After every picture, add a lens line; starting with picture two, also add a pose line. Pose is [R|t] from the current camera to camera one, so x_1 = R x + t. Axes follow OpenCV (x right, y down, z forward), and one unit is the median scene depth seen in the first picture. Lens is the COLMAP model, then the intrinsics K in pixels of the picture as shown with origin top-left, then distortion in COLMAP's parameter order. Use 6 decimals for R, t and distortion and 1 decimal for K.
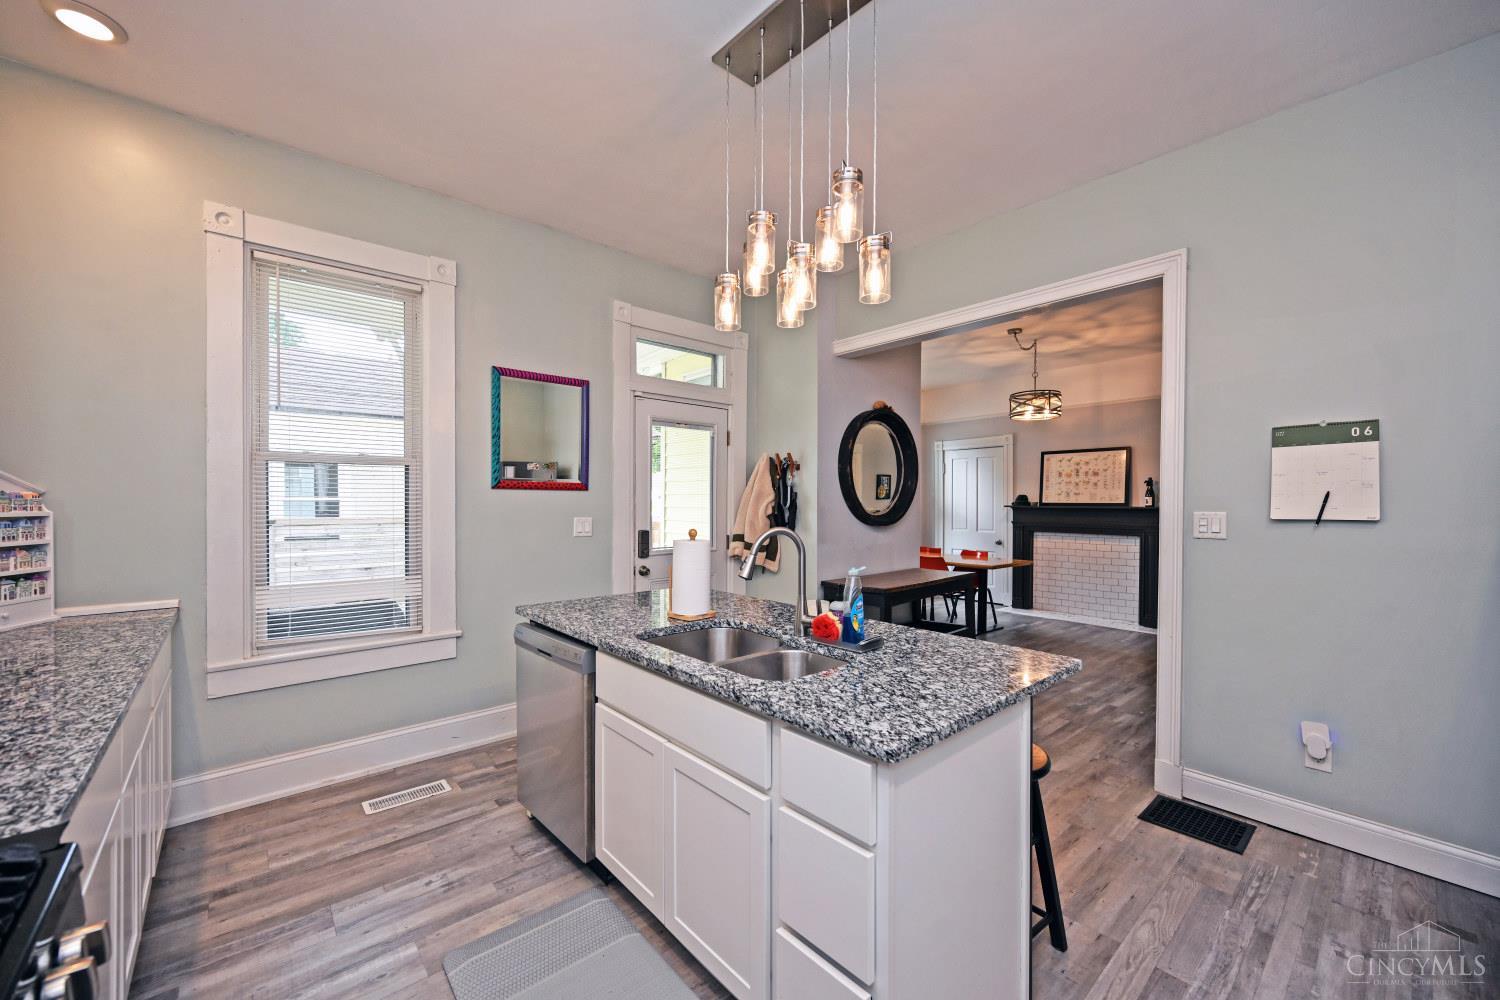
lens RADIAL K [[593.5, 0, 749.9], [0, 593.5, 505.8], [0, 0, 1]] dist [-0.002729, 0.000300]
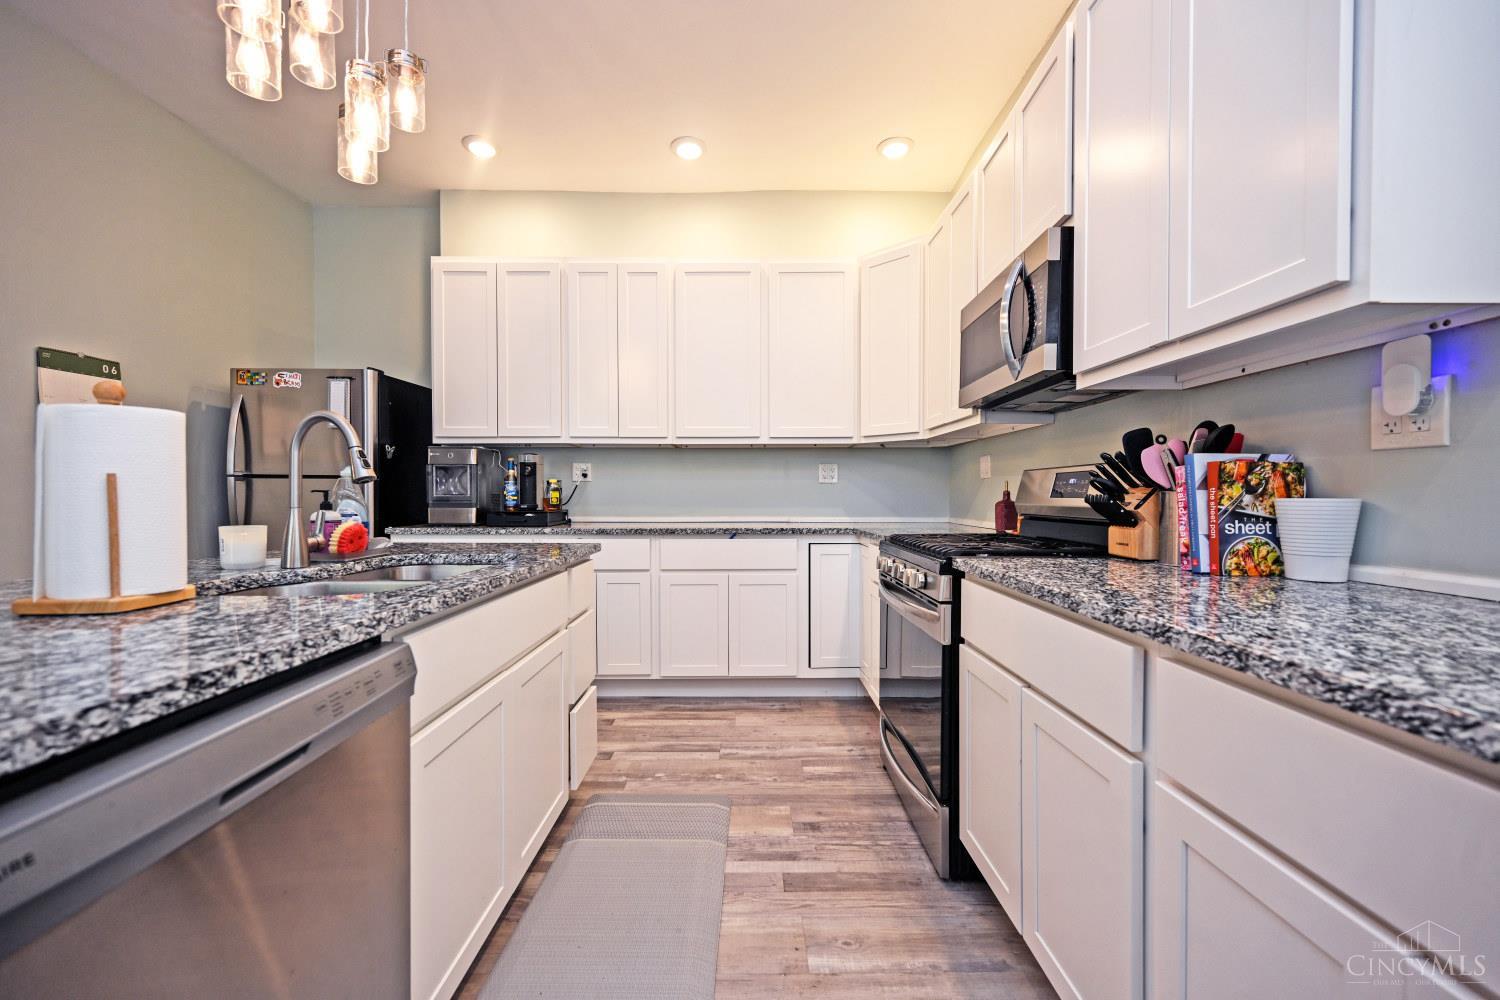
lens RADIAL K [[593.5, 0, 757.4], [0, 593.5, 503.1], [0, 0, 1]] dist [-0.002729, 0.000300]
pose [[-0.746782, -0.013231, 0.664937, -0.244359], [-0.001503, 0.999833, 0.018207, 0.039885], [-0.665067, 0.012597, -0.746677, 0.360230]]
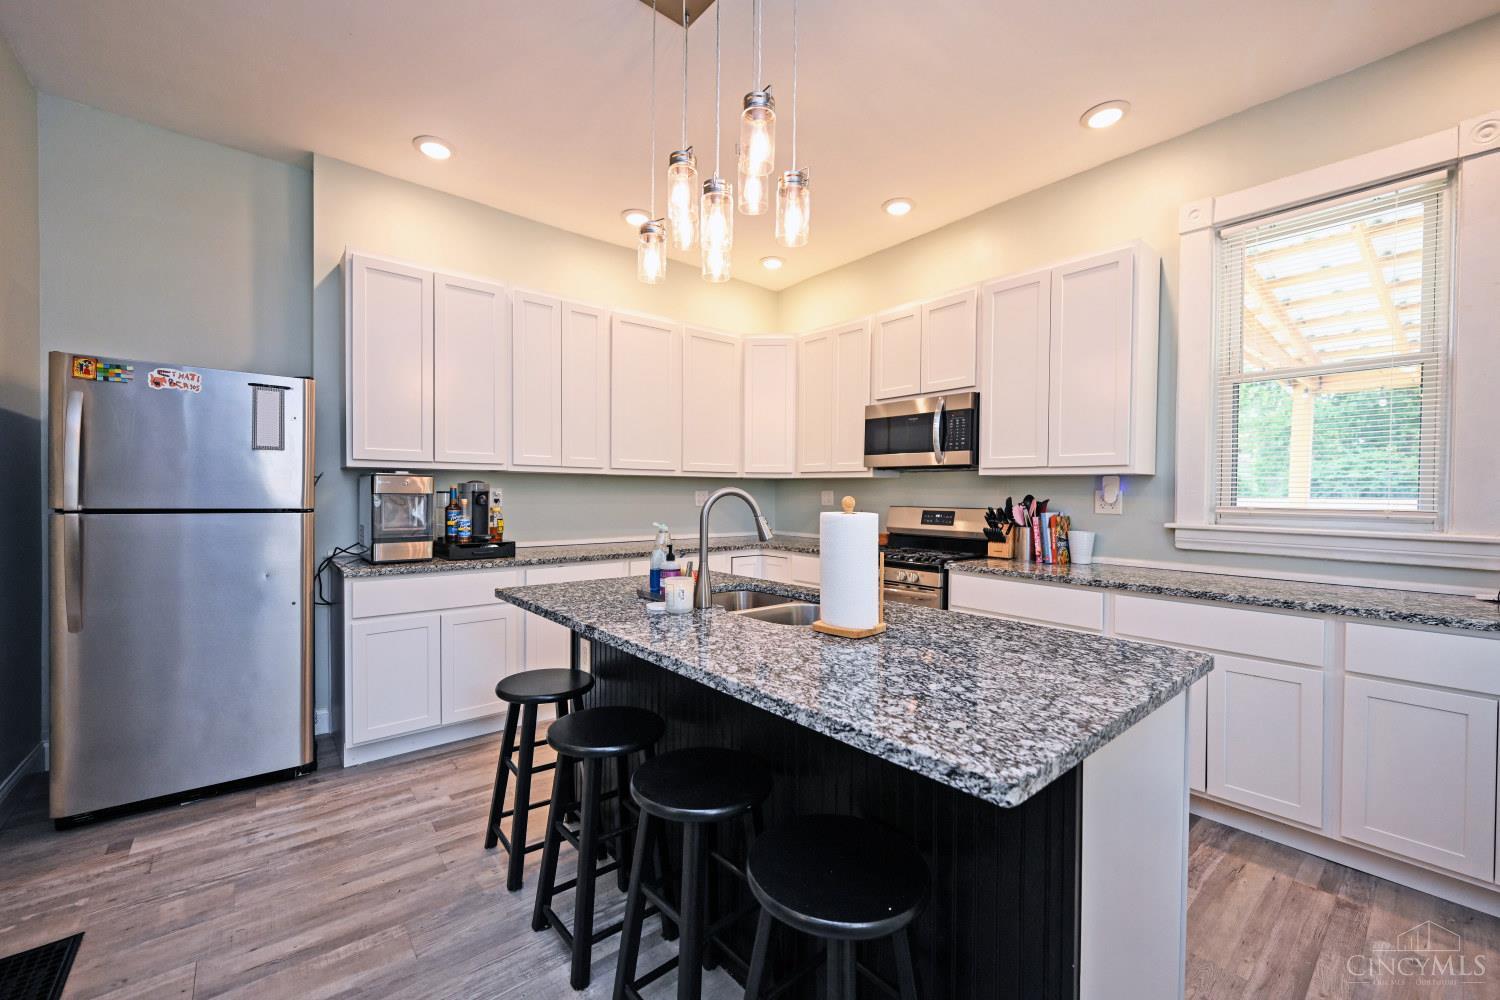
lens RADIAL K [[593.5, 0, 747.2], [0, 593.5, 503.5], [0, 0, 1]] dist [-0.002729, 0.000300]
pose [[-0.999524, -0.013142, 0.027906, 0.001245], [-0.012481, 0.999640, 0.023731, 0.011077], [-0.028207, 0.023372, -0.999329, 0.589849]]
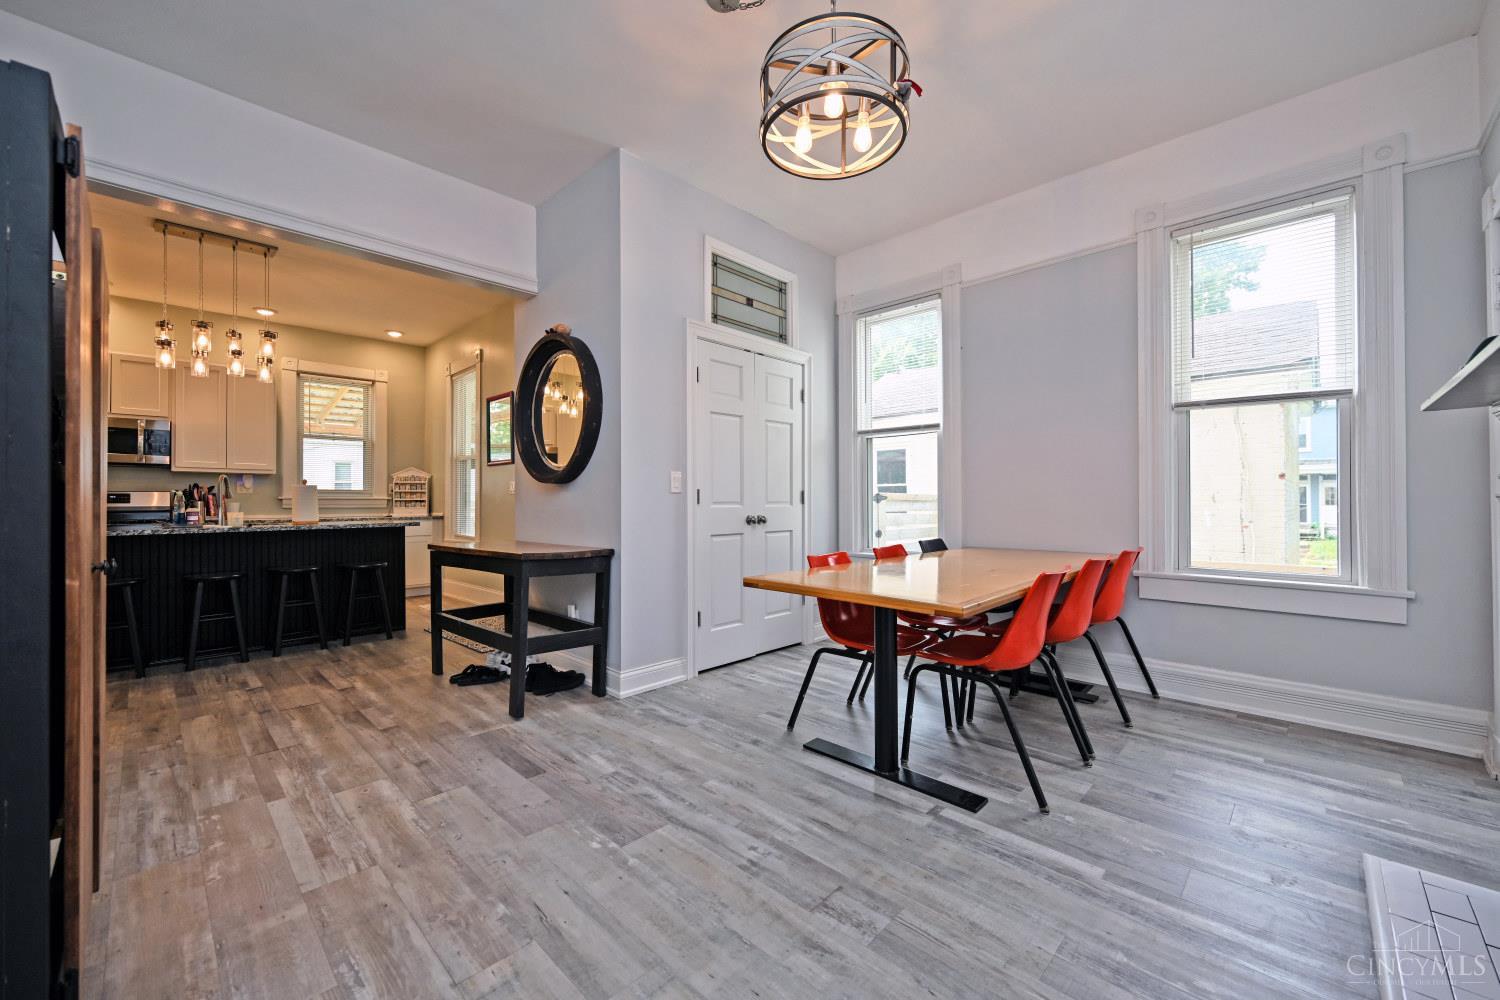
lens RADIAL K [[593.5, 0, 766.9], [0, 593.5, 503.3], [0, 0, 1]] dist [-0.002729, 0.000300]
pose [[0.084964, -0.000842, -0.996384, 0.722539], [-0.002499, 0.999996, -0.001058, 0.041744], [0.996381, 0.002580, 0.084961, 0.851179]]
